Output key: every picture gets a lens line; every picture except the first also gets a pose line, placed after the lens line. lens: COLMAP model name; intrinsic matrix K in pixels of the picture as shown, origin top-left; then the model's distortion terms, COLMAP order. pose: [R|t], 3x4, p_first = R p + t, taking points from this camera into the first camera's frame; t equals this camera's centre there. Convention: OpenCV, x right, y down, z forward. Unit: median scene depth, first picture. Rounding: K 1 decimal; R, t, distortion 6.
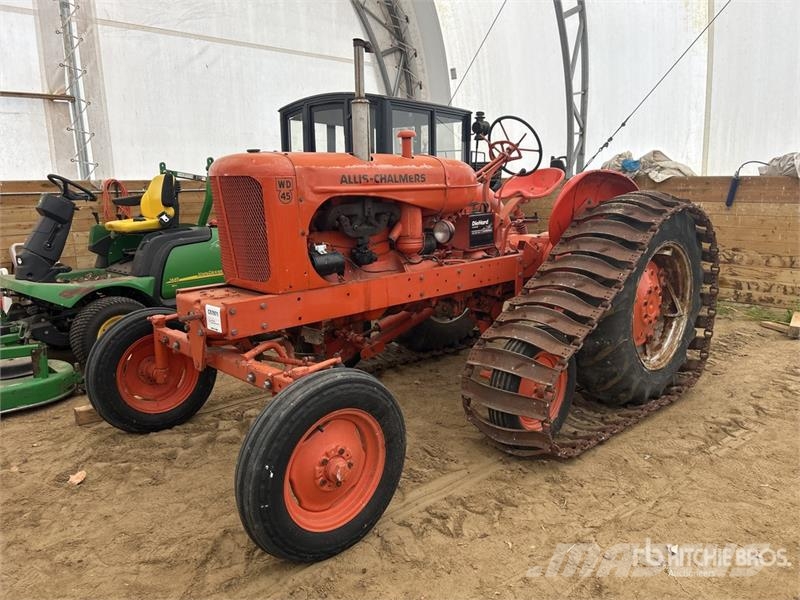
lens RADIAL K [[614.2, 0, 399.9], [0, 614.2, 301.6], [0, 0, 1]] dist [0.049925, -0.065414]
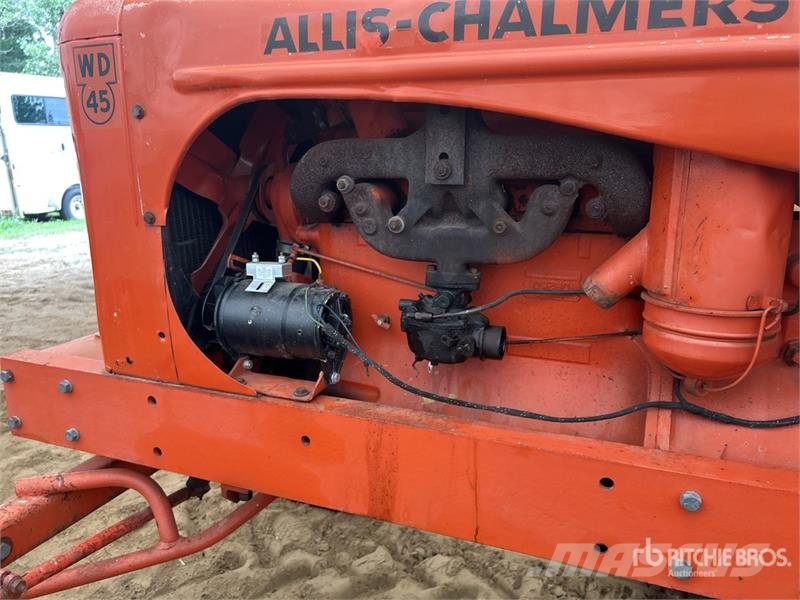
lens RADIAL K [[614.2, 0, 401.4], [0, 614.2, 306.7], [0, 0, 1]] dist [0.049925, -0.065414]
pose [[0.409626, 0.234124, -0.881699, 0.129313], [-0.187851, 0.967441, 0.169618, -0.094114], [0.892703, 0.096148, 0.440270, 0.629740]]
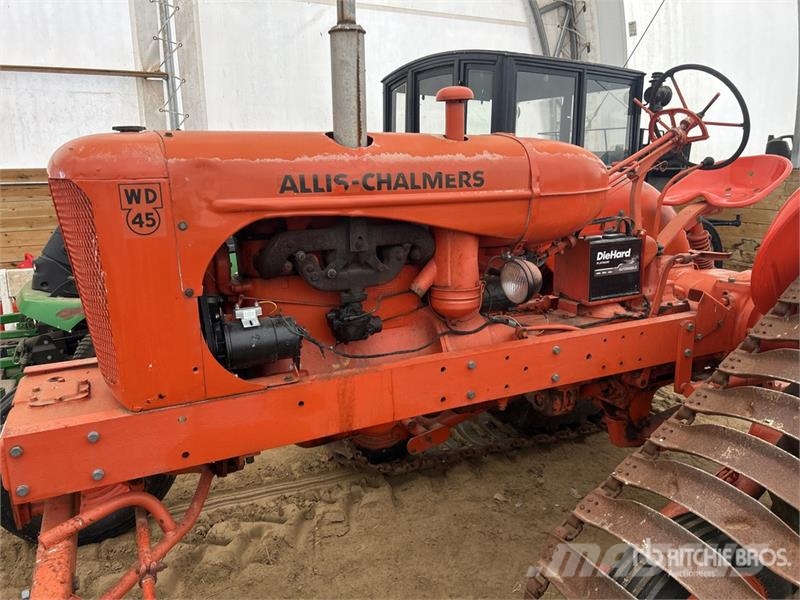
lens RADIAL K [[614.2, 0, 388.4], [0, 614.2, 288.6], [0, 0, 1]] dist [0.049925, -0.065414]
pose [[0.953646, 0.064874, -0.293854, 0.092585], [-0.062635, 0.997891, 0.017033, -0.085378], [0.294339, 0.002162, 0.955699, 0.365832]]
